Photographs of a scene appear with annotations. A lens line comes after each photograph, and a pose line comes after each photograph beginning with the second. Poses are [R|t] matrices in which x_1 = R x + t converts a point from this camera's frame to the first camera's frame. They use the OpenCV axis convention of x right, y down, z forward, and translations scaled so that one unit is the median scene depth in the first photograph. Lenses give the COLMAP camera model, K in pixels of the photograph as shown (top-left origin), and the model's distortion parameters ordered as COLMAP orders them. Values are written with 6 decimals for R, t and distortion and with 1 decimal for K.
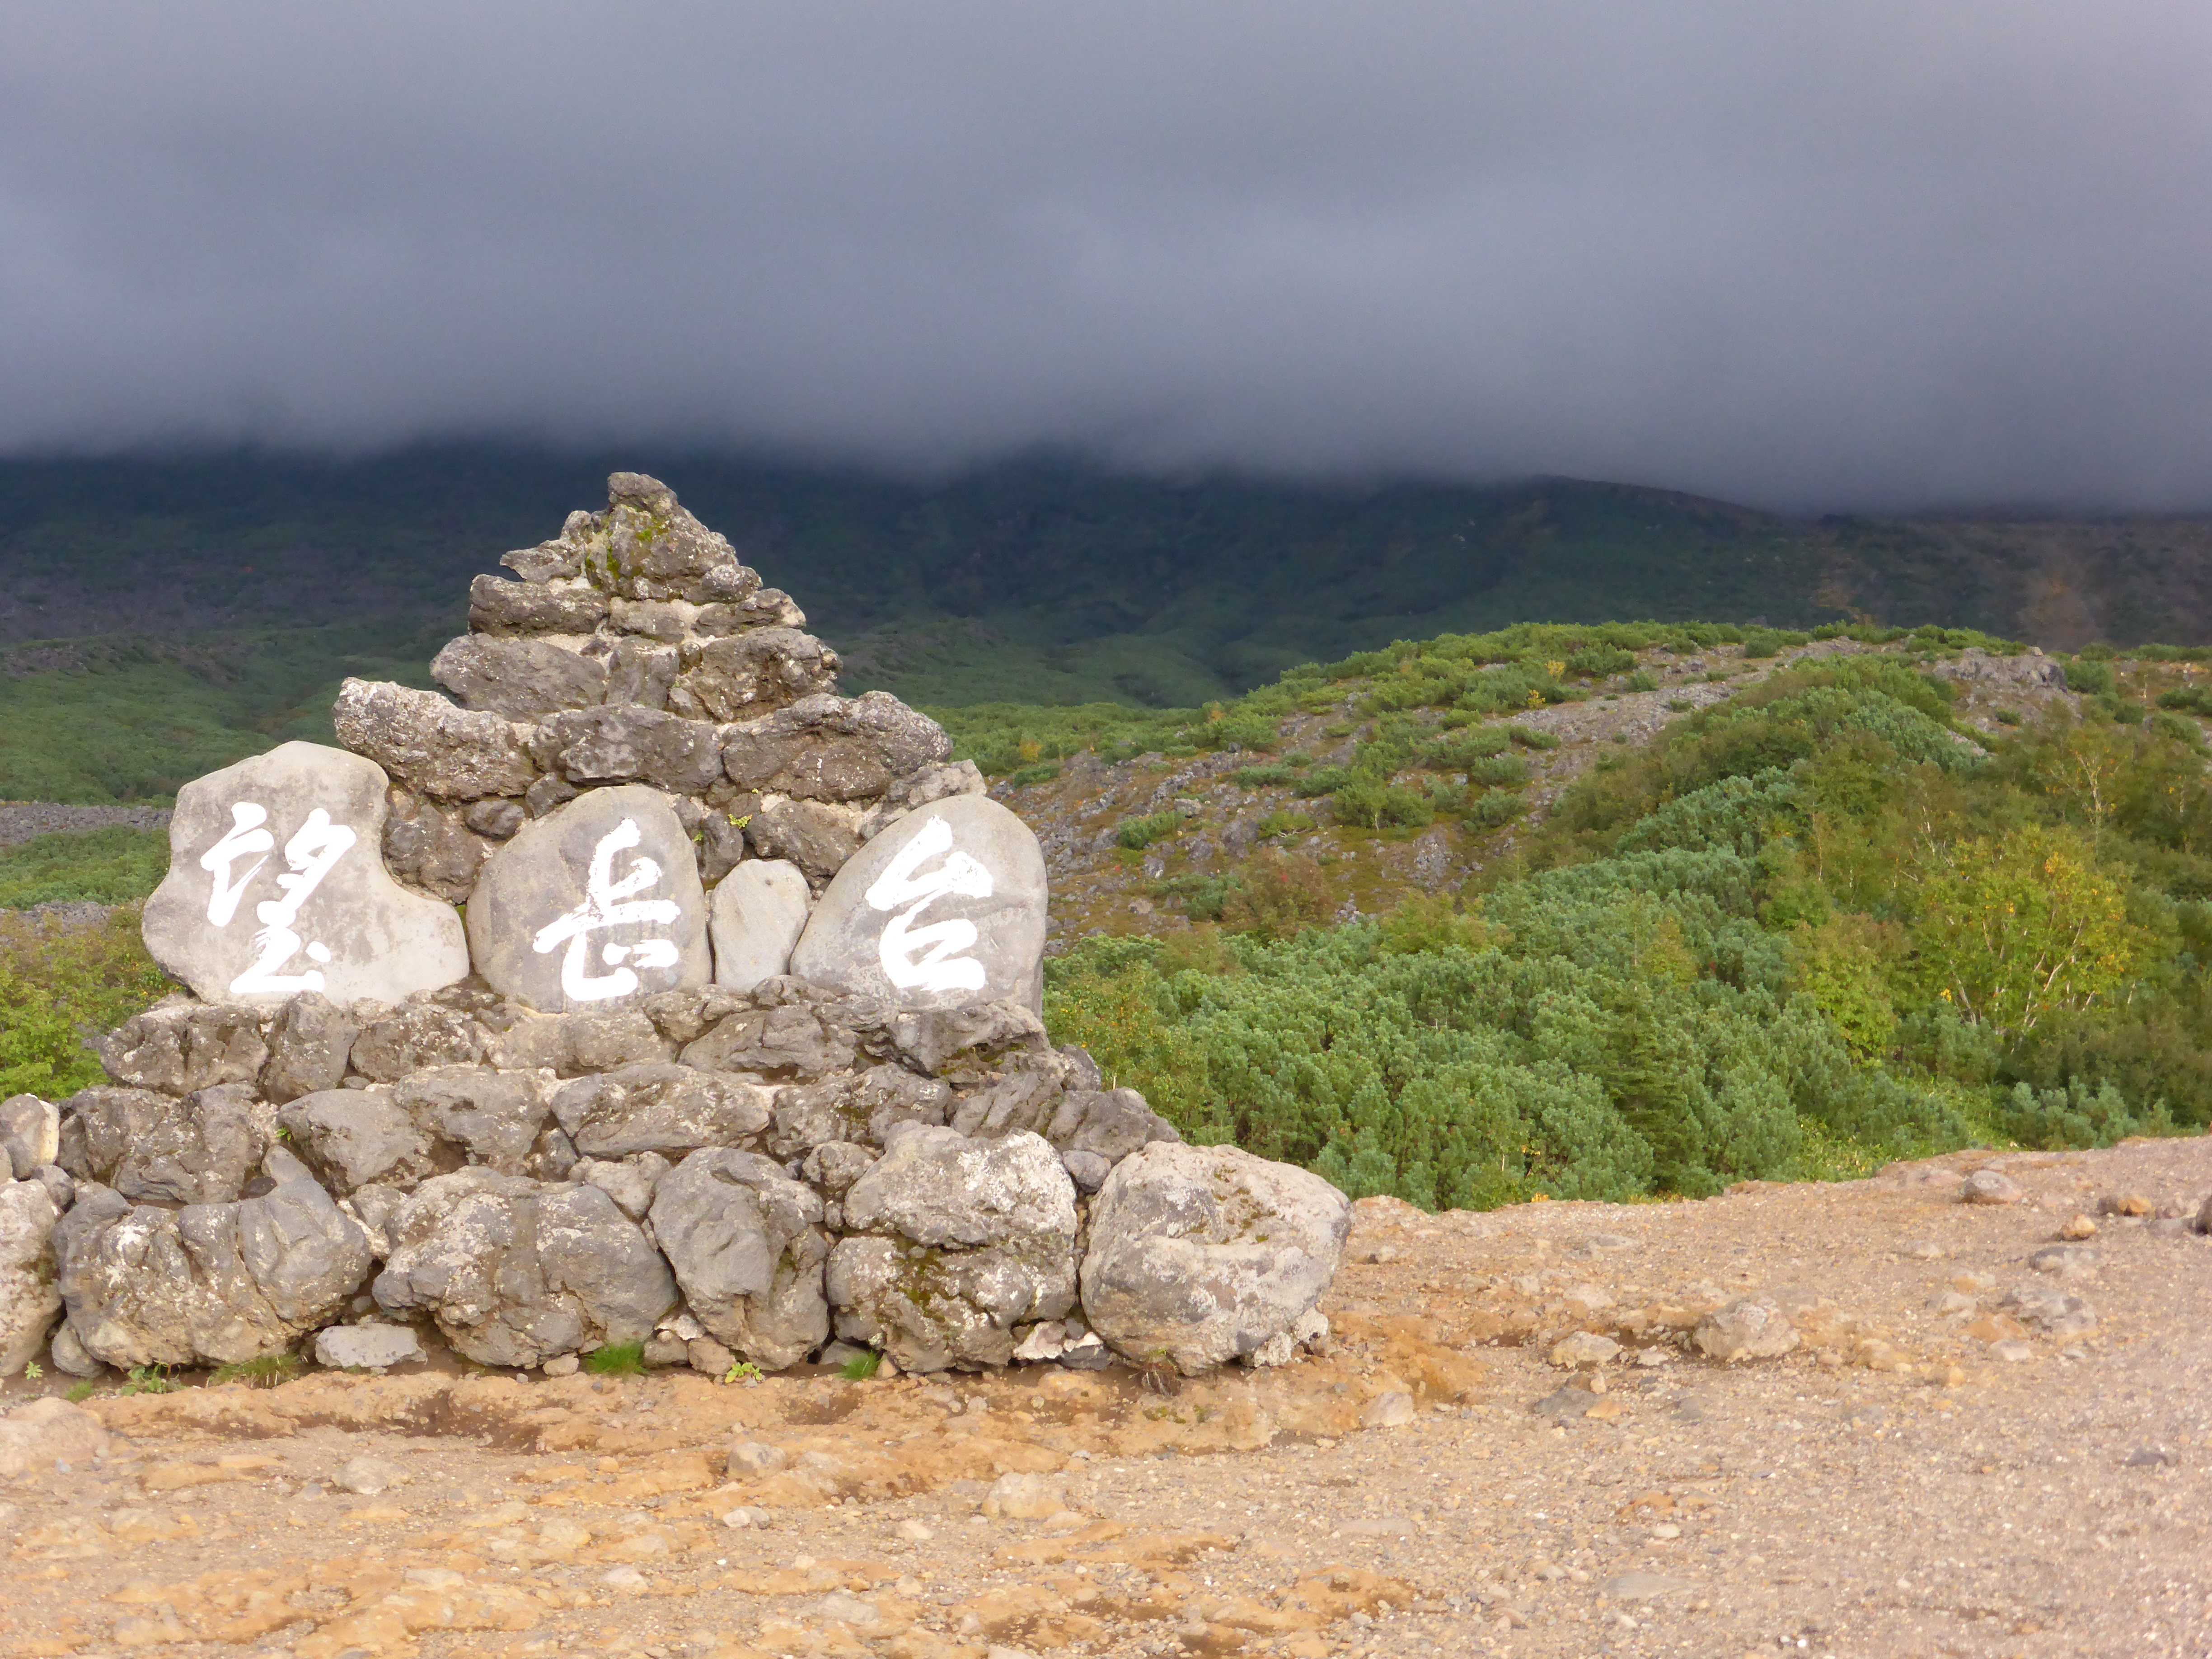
lens RADIAL K [[4146.5, 0, 1103.7], [0, 4146.5, 727.1], [0, 0, 1]] dist [0.343468, -3.550845]
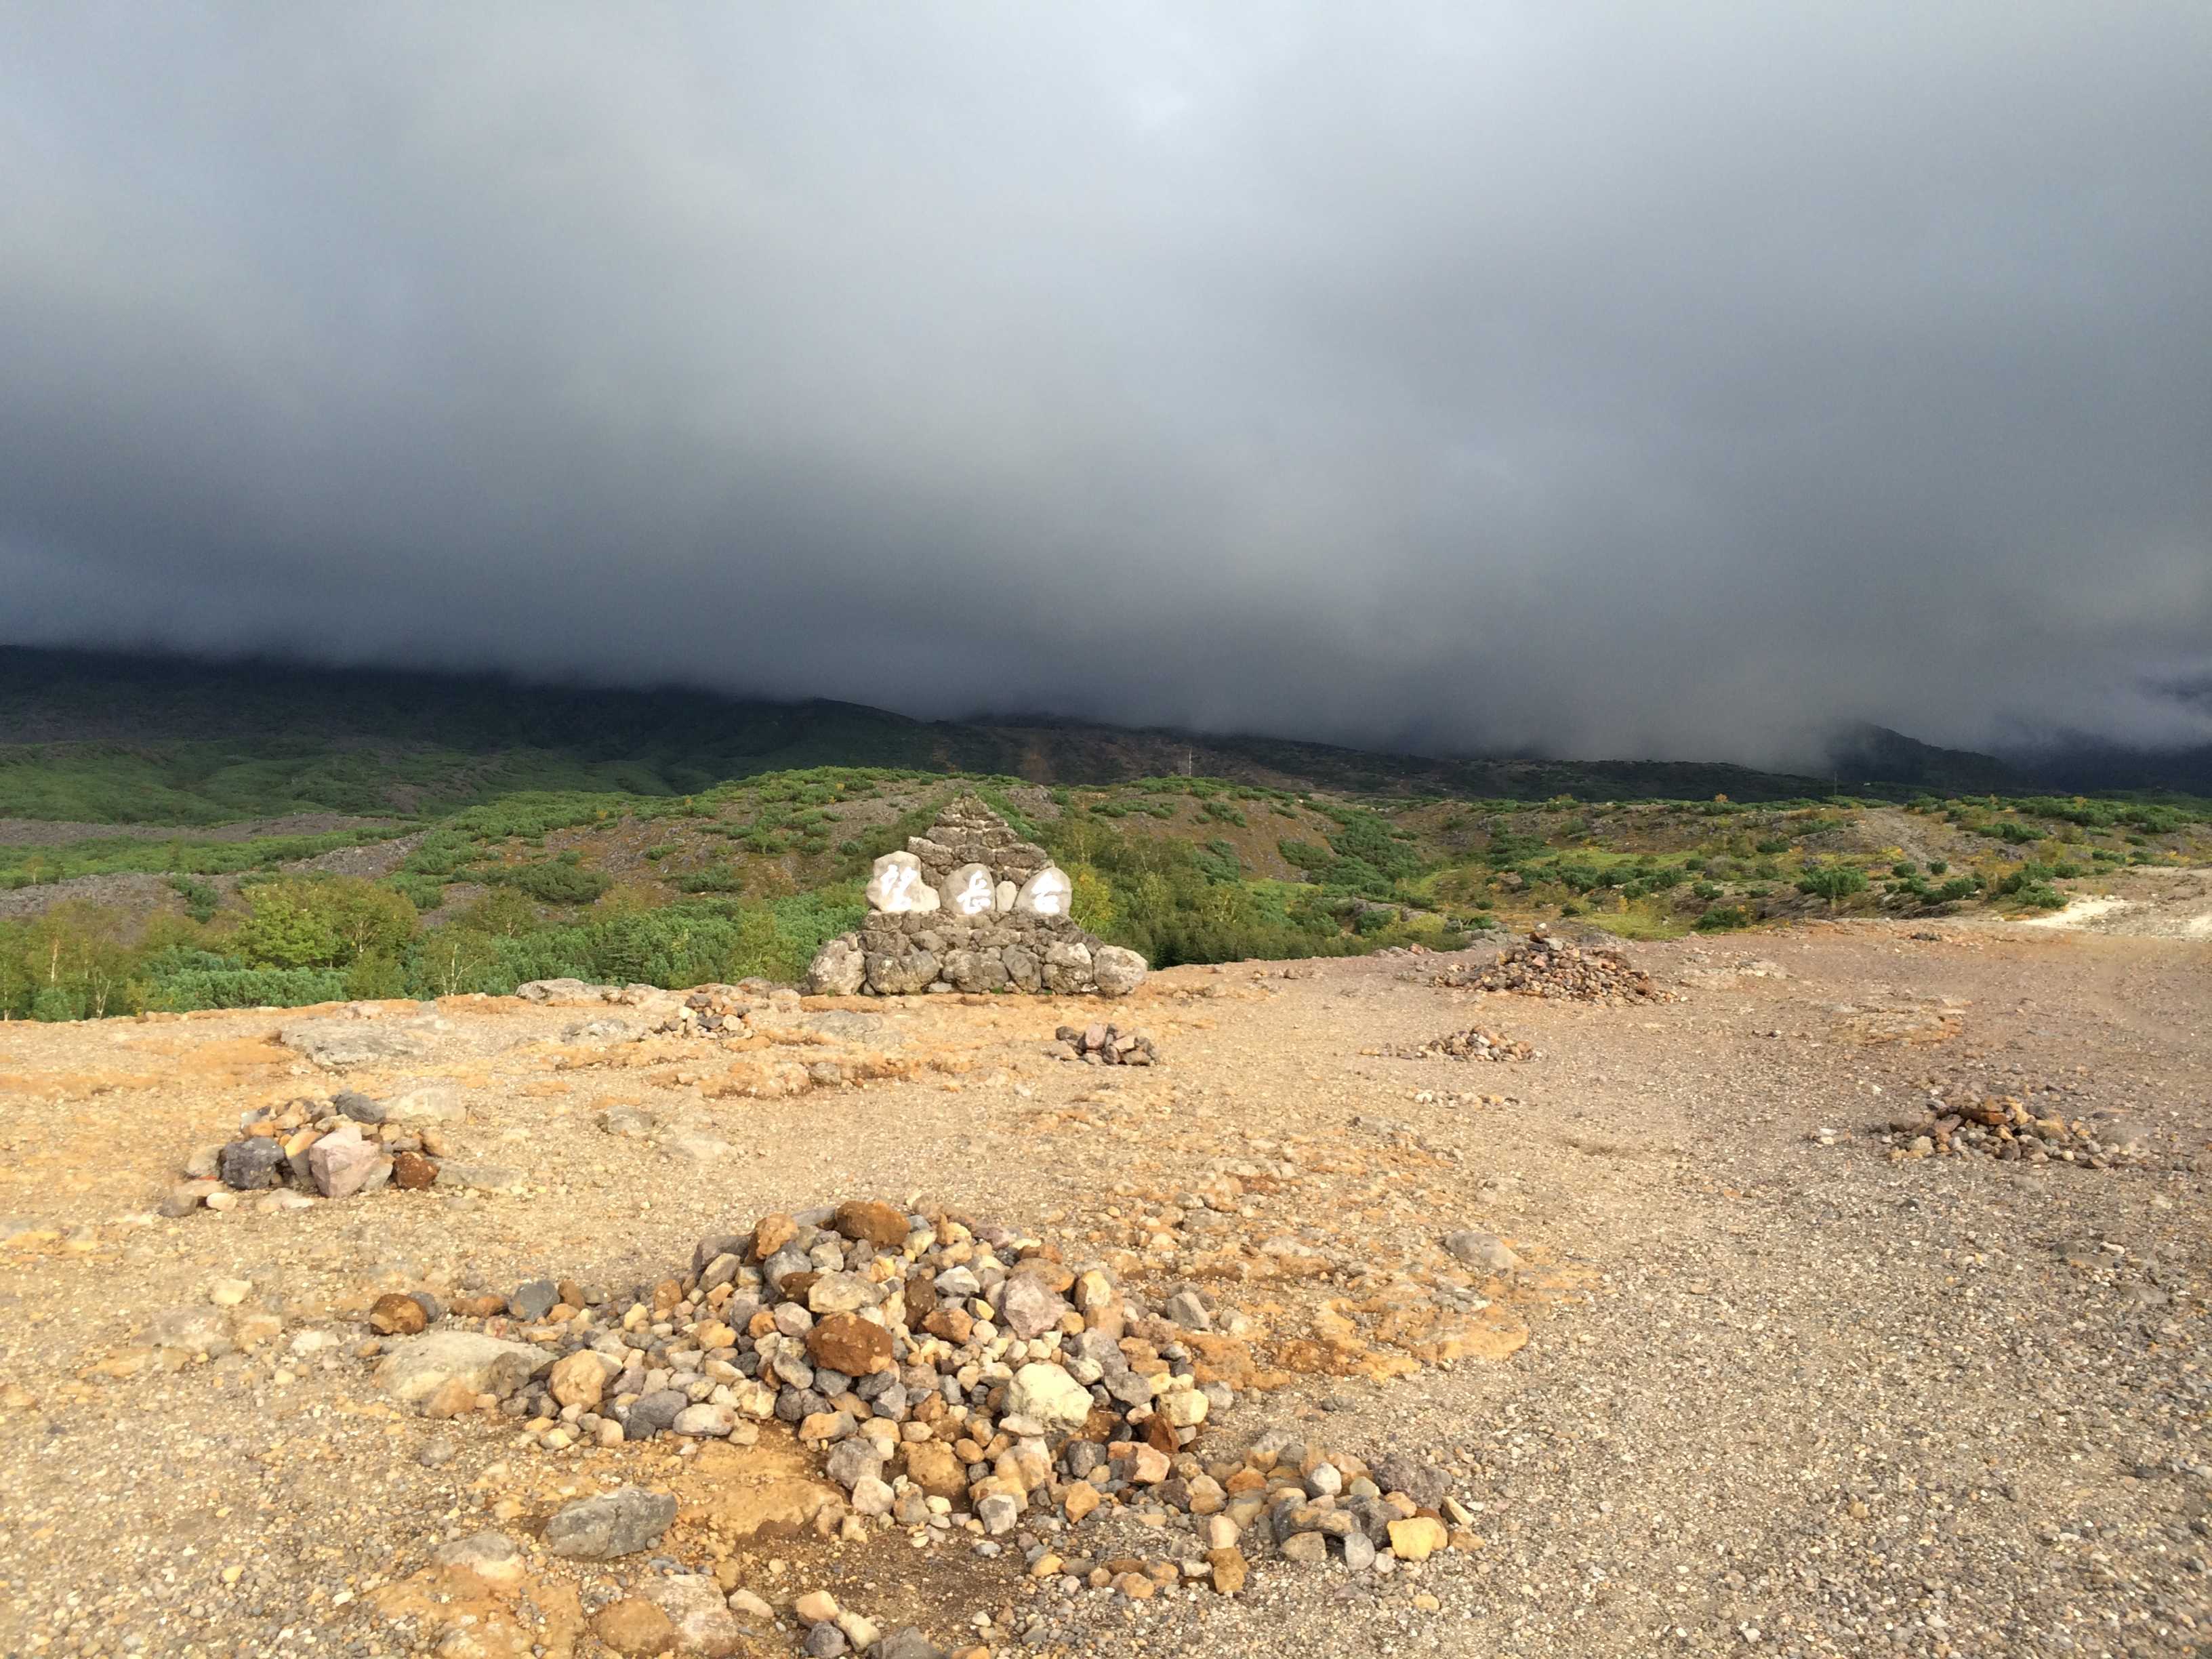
lens RADIAL K [[1800.0, 0, 1106.0], [0, 1800.0, 829.5], [0, 0, 1]] dist [0.068575, 0.000884]
pose [[0.965832, 0.029921, 0.257437, -0.473242], [-0.032414, 0.999460, 0.005446, -0.036155], [-0.257135, -0.013605, 0.966280, -0.856604]]
